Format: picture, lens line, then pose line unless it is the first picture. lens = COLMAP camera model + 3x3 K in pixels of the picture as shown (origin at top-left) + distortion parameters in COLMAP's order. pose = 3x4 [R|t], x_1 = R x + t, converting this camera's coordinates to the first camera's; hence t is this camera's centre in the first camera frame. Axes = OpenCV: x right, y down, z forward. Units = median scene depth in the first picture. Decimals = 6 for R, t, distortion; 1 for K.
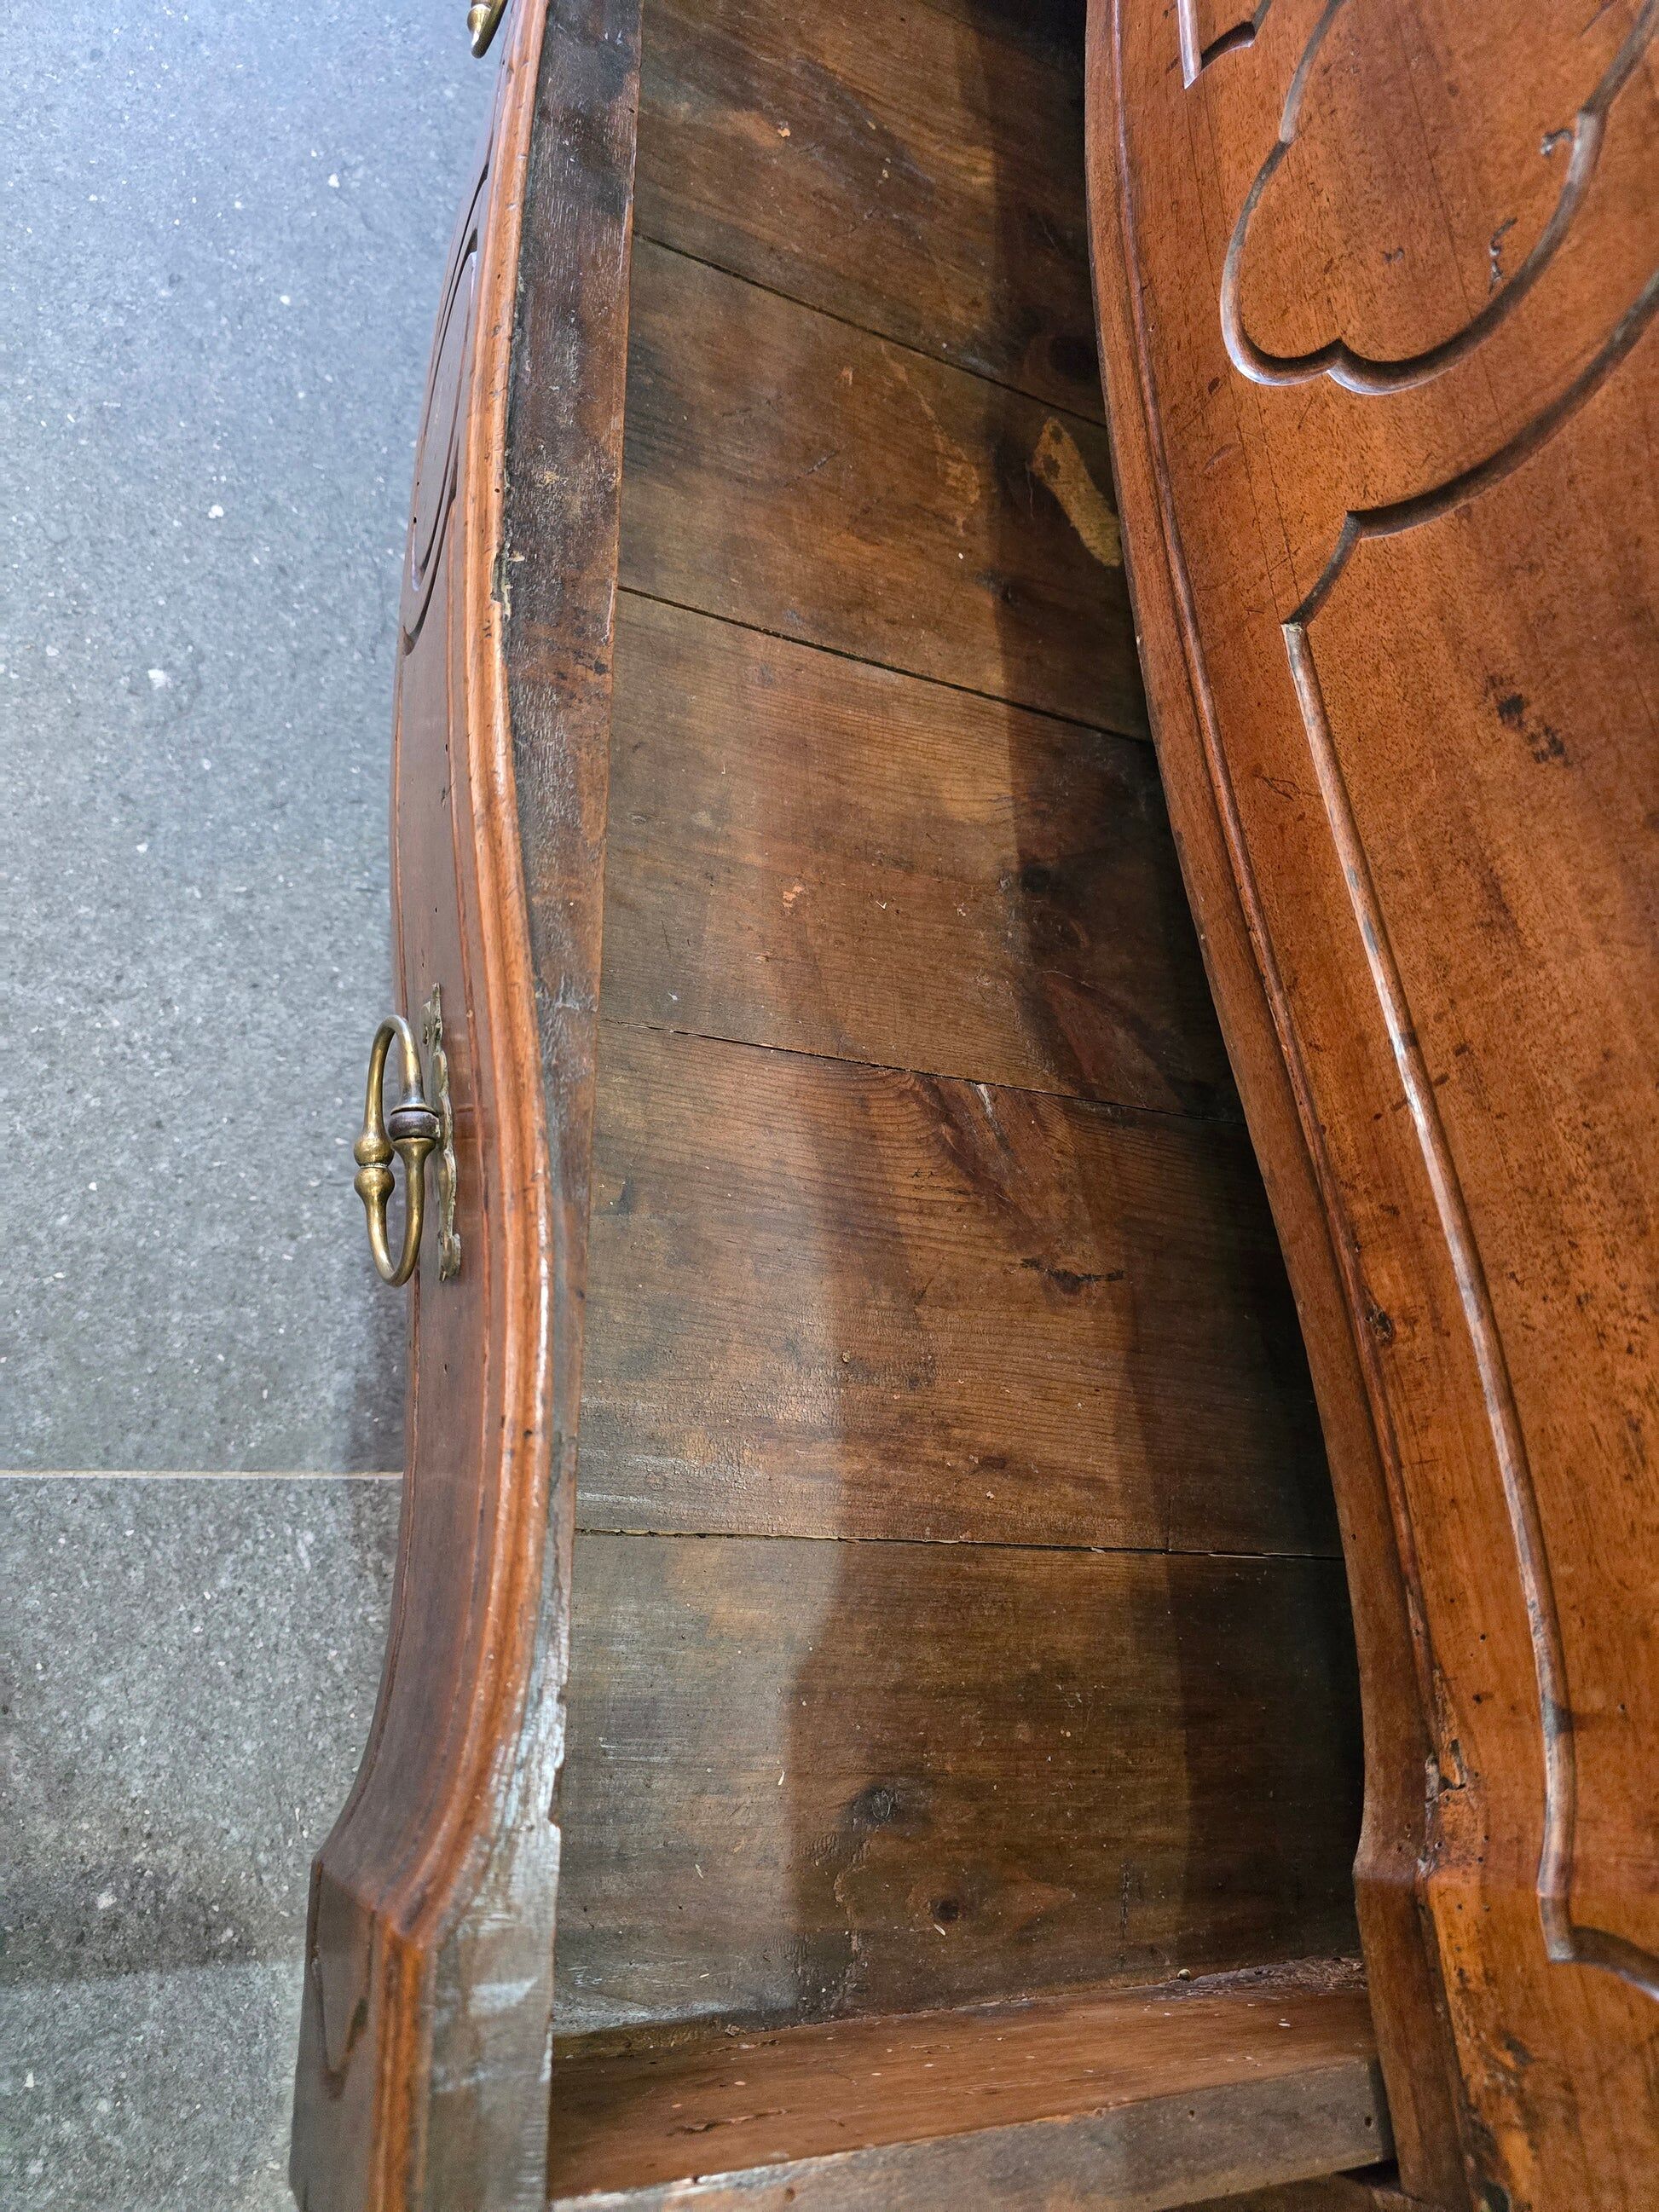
lens RADIAL K [[1494.2, 0, 838.2], [0, 1494.2, 1105.1], [0, 0, 1]] dist [0.051704, -0.054234]
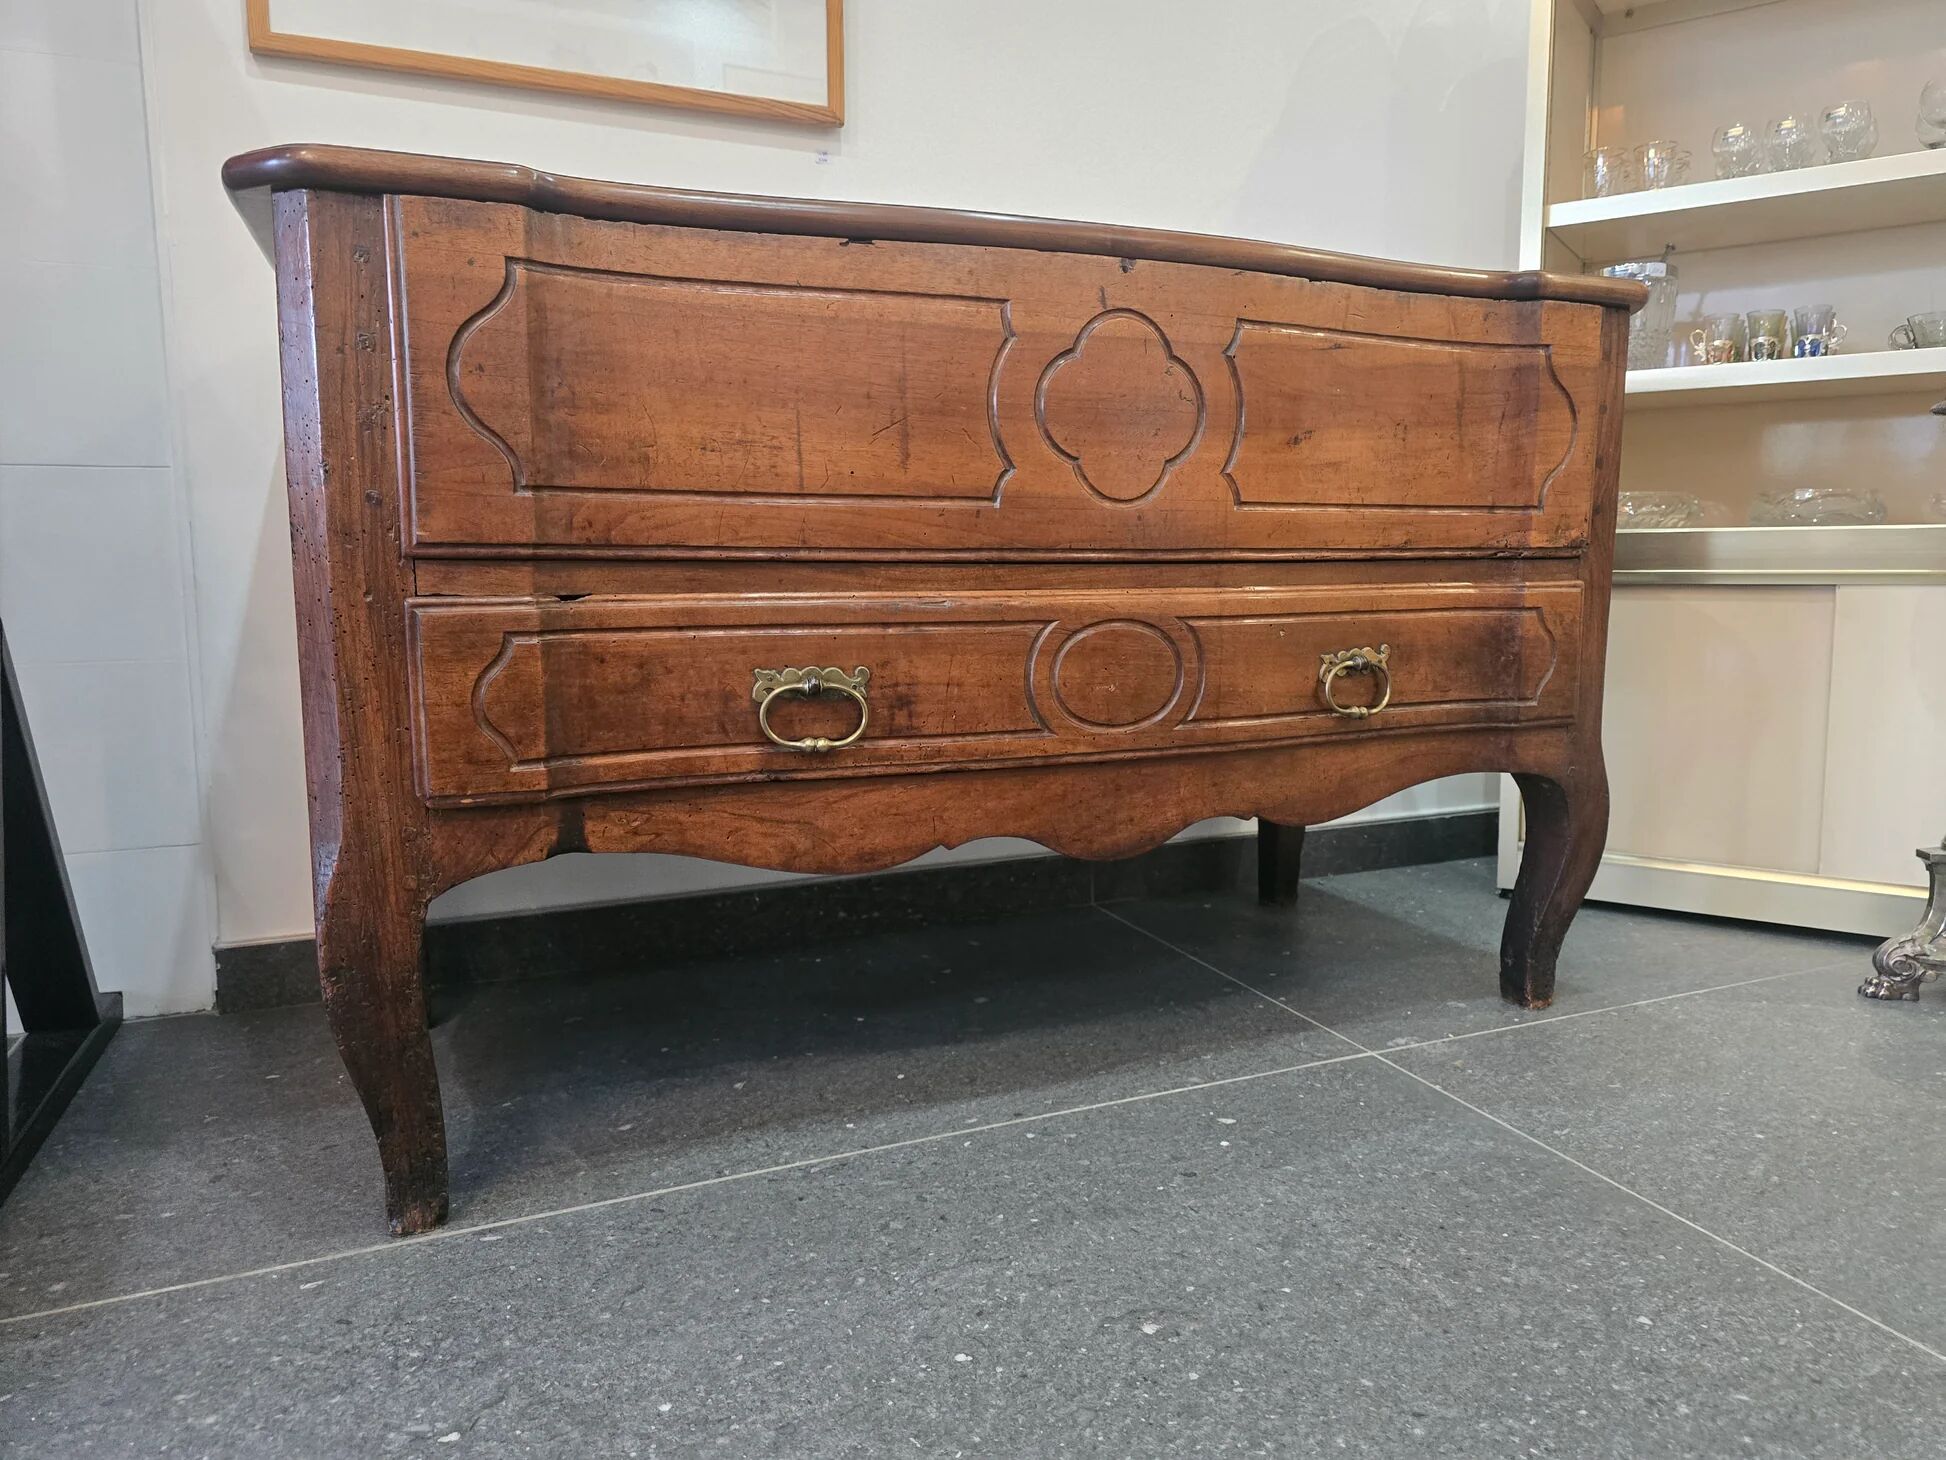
lens RADIAL K [[1300.6, 0, 987.4], [0, 1300.6, 709.6], [0, 0, 1]] dist [0.065189, -0.075058]
pose [[-0.297952, -0.583542, 0.755449, -1.201522], [0.817661, 0.252374, 0.517433, -1.373561], [-0.492600, 0.771872, 0.401944, 0.389572]]
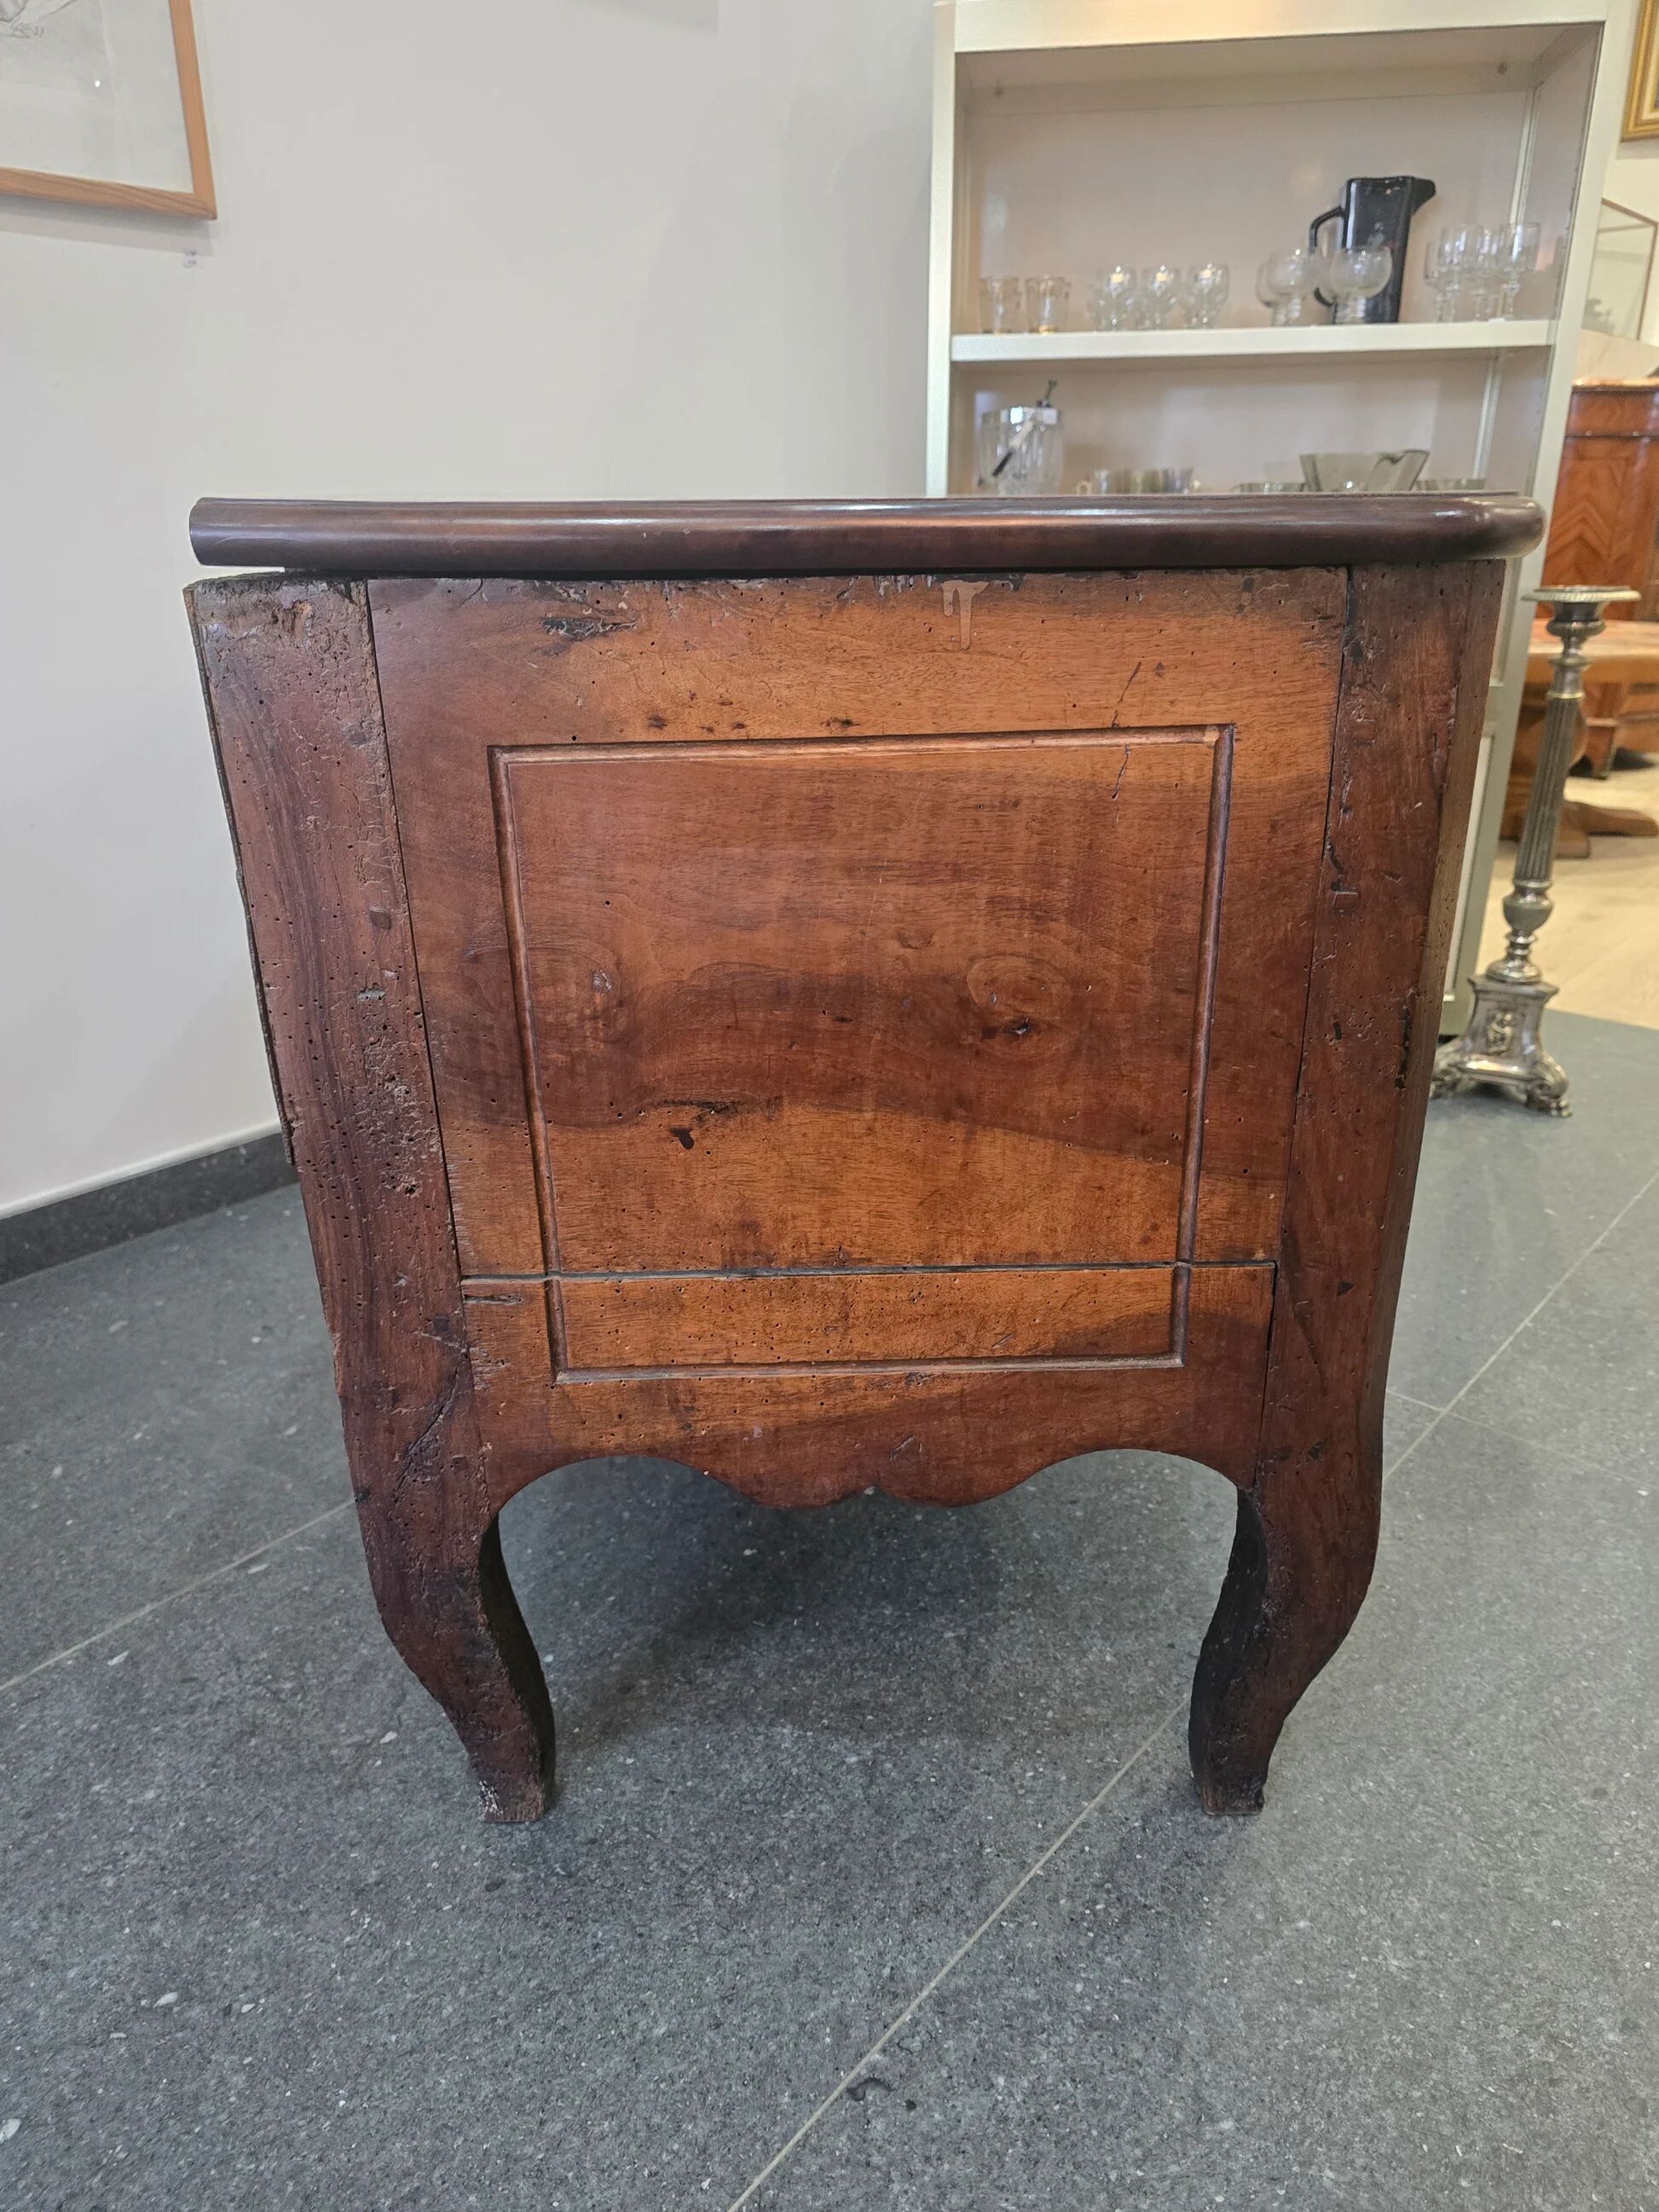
lens RADIAL K [[1494.3, 0, 796.4], [0, 1494.3, 1139.9], [0, 0, 1]] dist [0.042957, -0.035148]
pose [[-0.617722, -0.686811, 0.383027, -0.982500], [0.540181, -0.016610, 0.841385, -2.085480], [-0.571510, 0.726646, 0.381262, 0.303736]]
